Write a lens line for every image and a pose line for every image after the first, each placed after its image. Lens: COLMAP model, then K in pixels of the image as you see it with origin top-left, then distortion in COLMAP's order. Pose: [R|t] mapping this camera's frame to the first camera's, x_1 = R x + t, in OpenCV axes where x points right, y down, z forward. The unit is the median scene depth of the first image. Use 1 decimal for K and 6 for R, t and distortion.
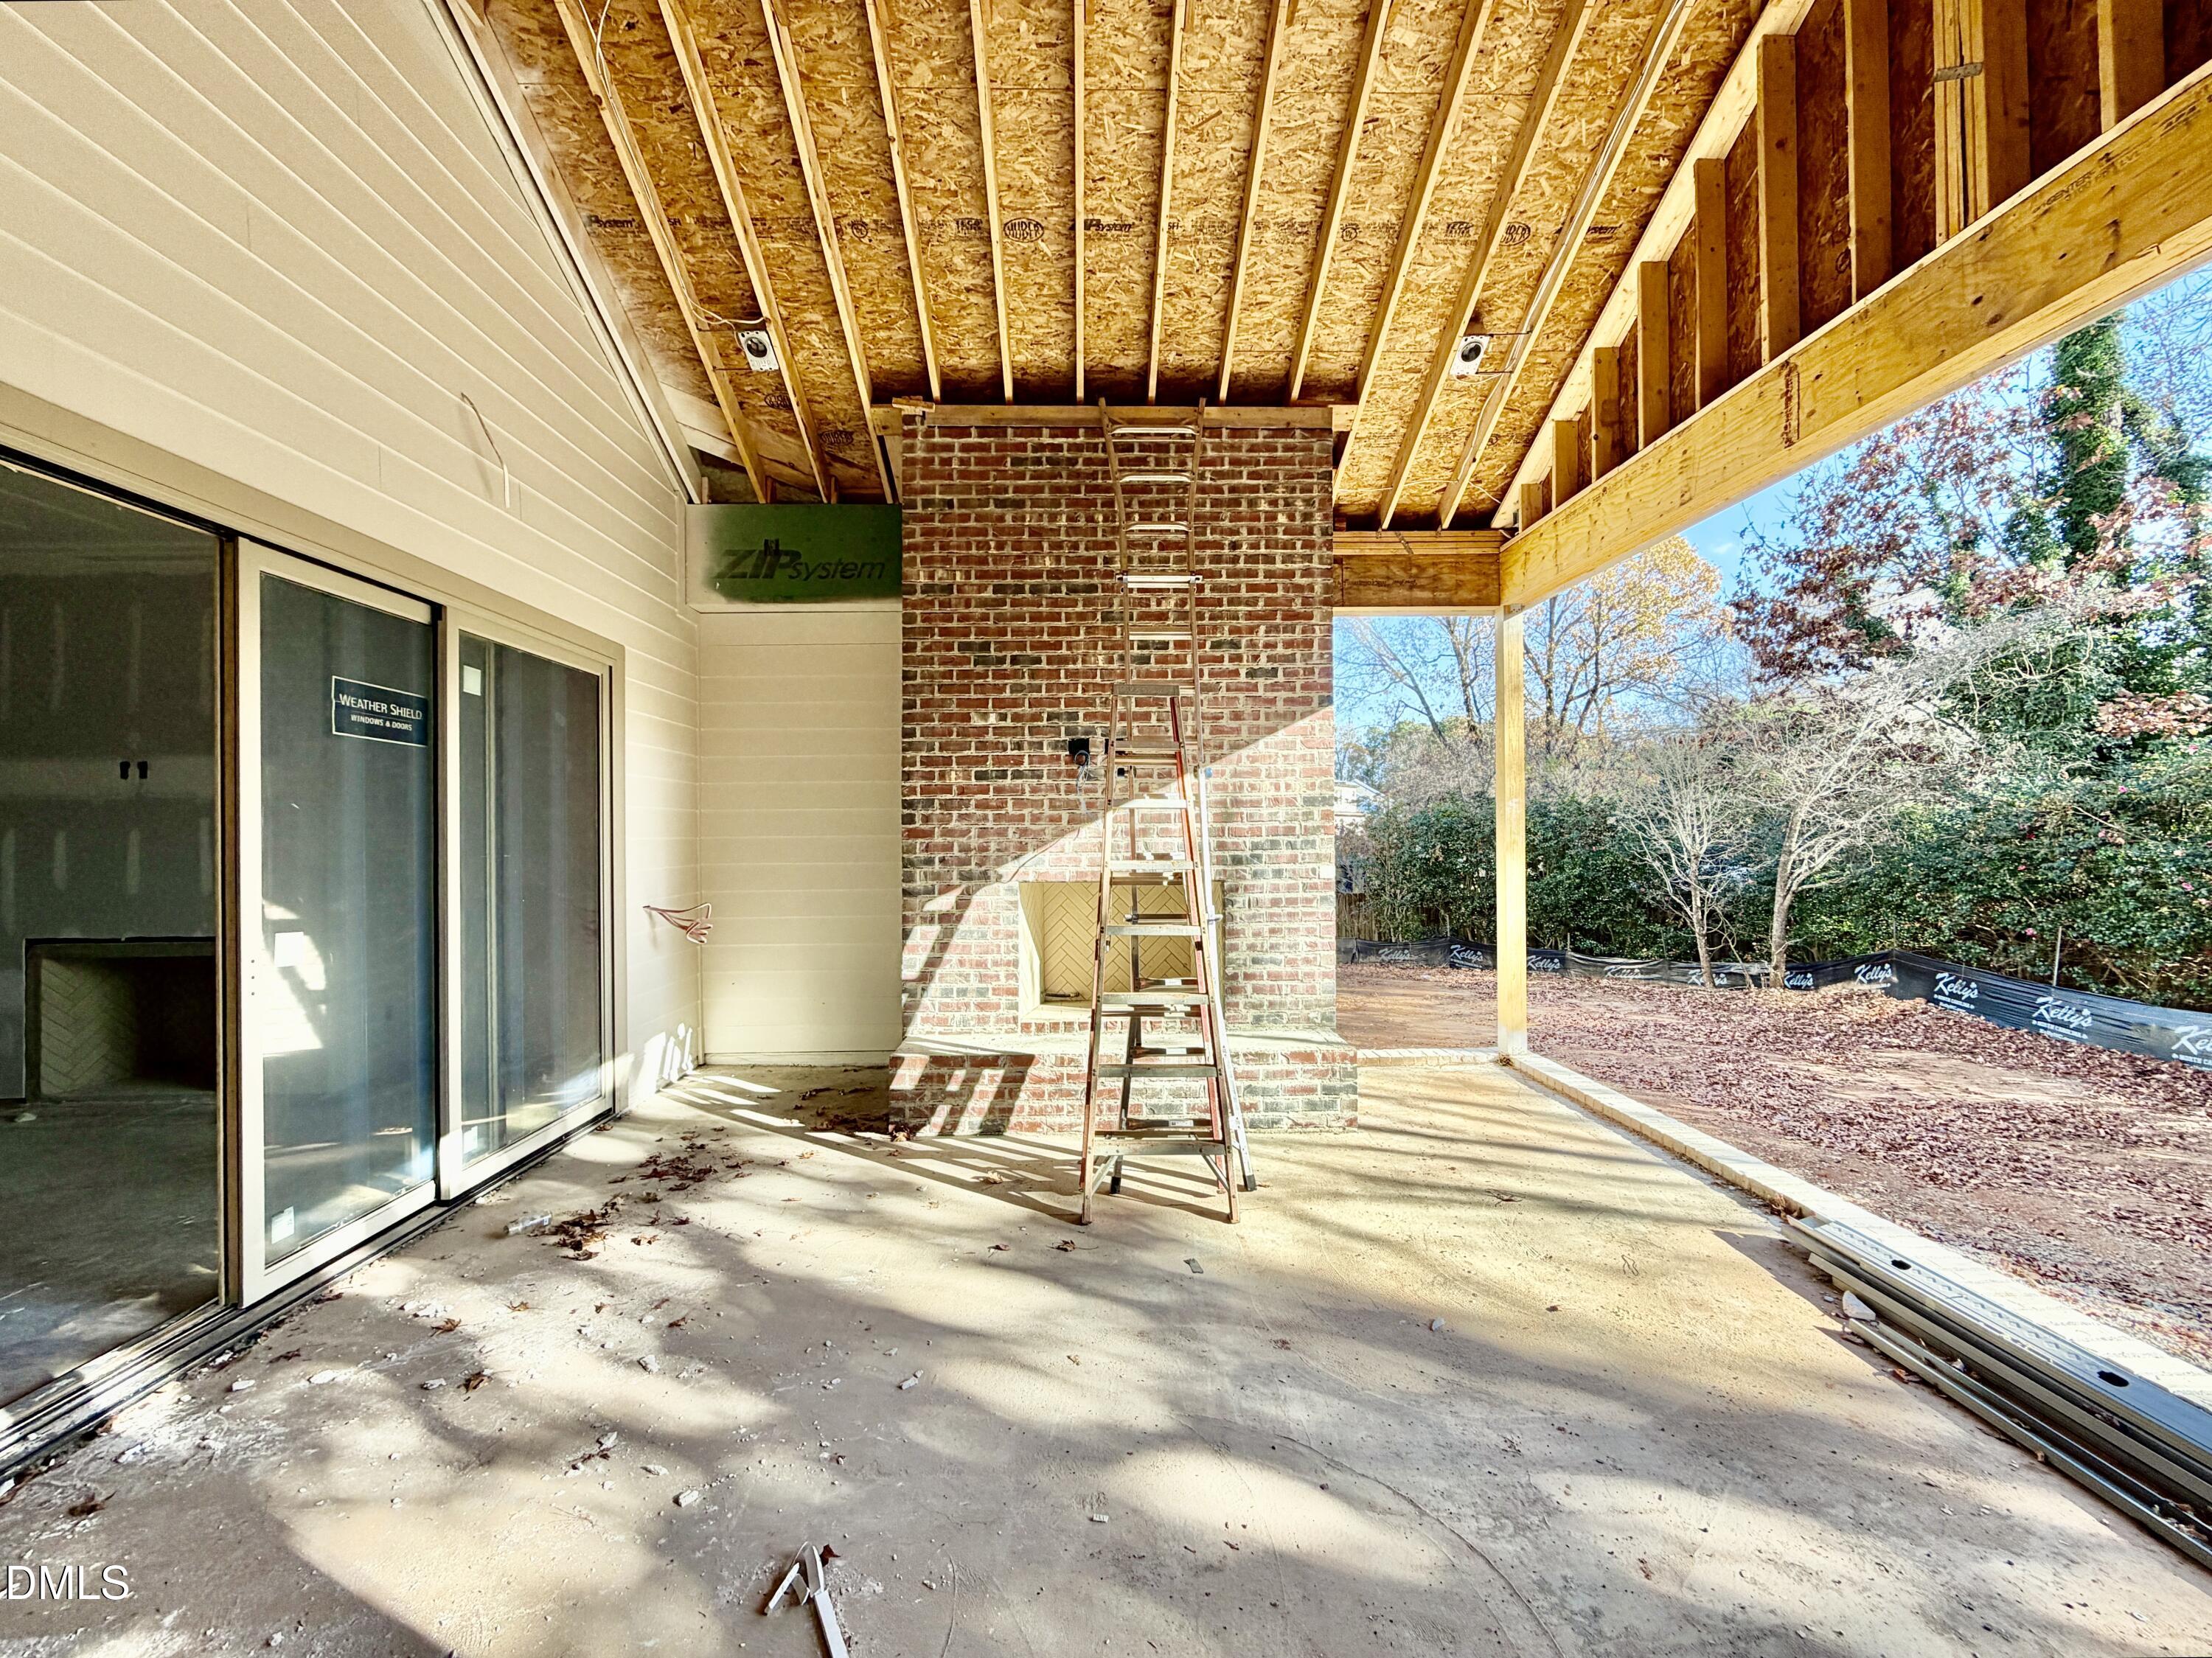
lens RADIAL K [[896.3, 0, 1103.7], [0, 896.3, 831.0], [0, 0, 1]] dist [0.000260, 0.000704]
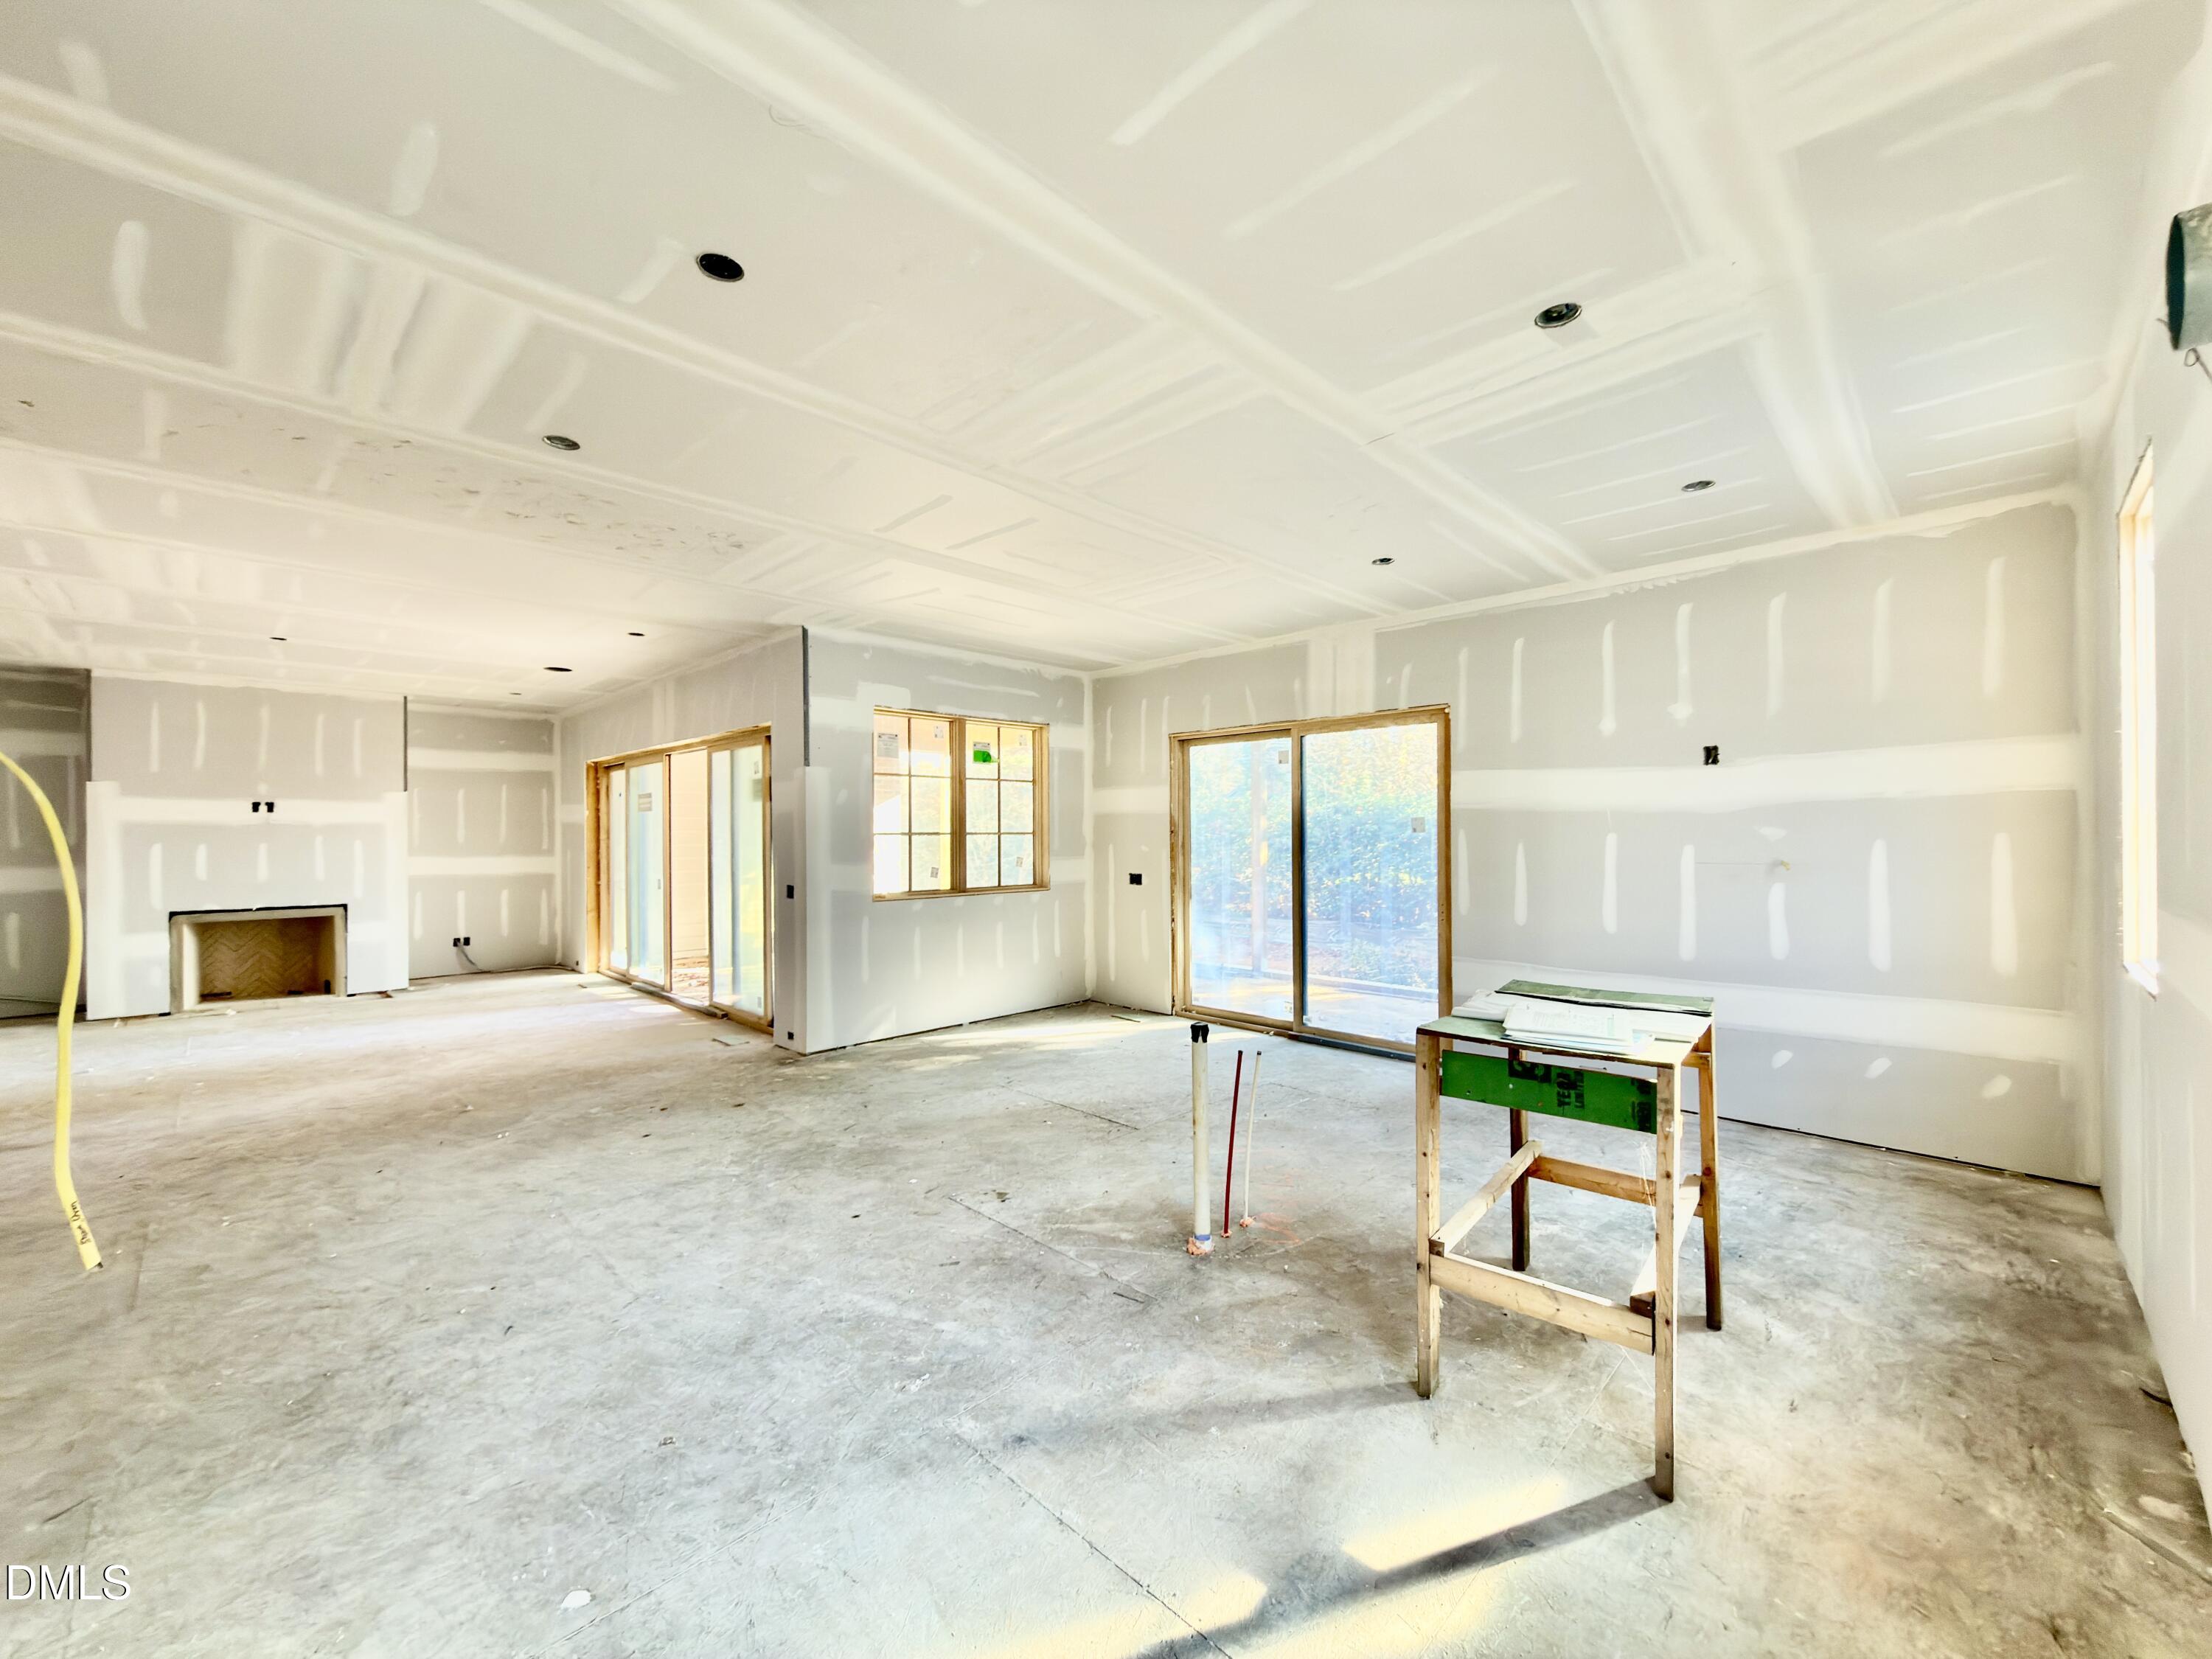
lens RADIAL K [[880.8, 0, 1106.0], [0, 880.8, 829.5], [0, 0, 1]] dist [0.000171, 0.000266]
pose [[0.720418, 0.009261, 0.693478, -1.100618], [-0.006592, 0.999957, -0.006507, -0.026197], [-0.693509, 0.000116, 0.720448, -1.271601]]
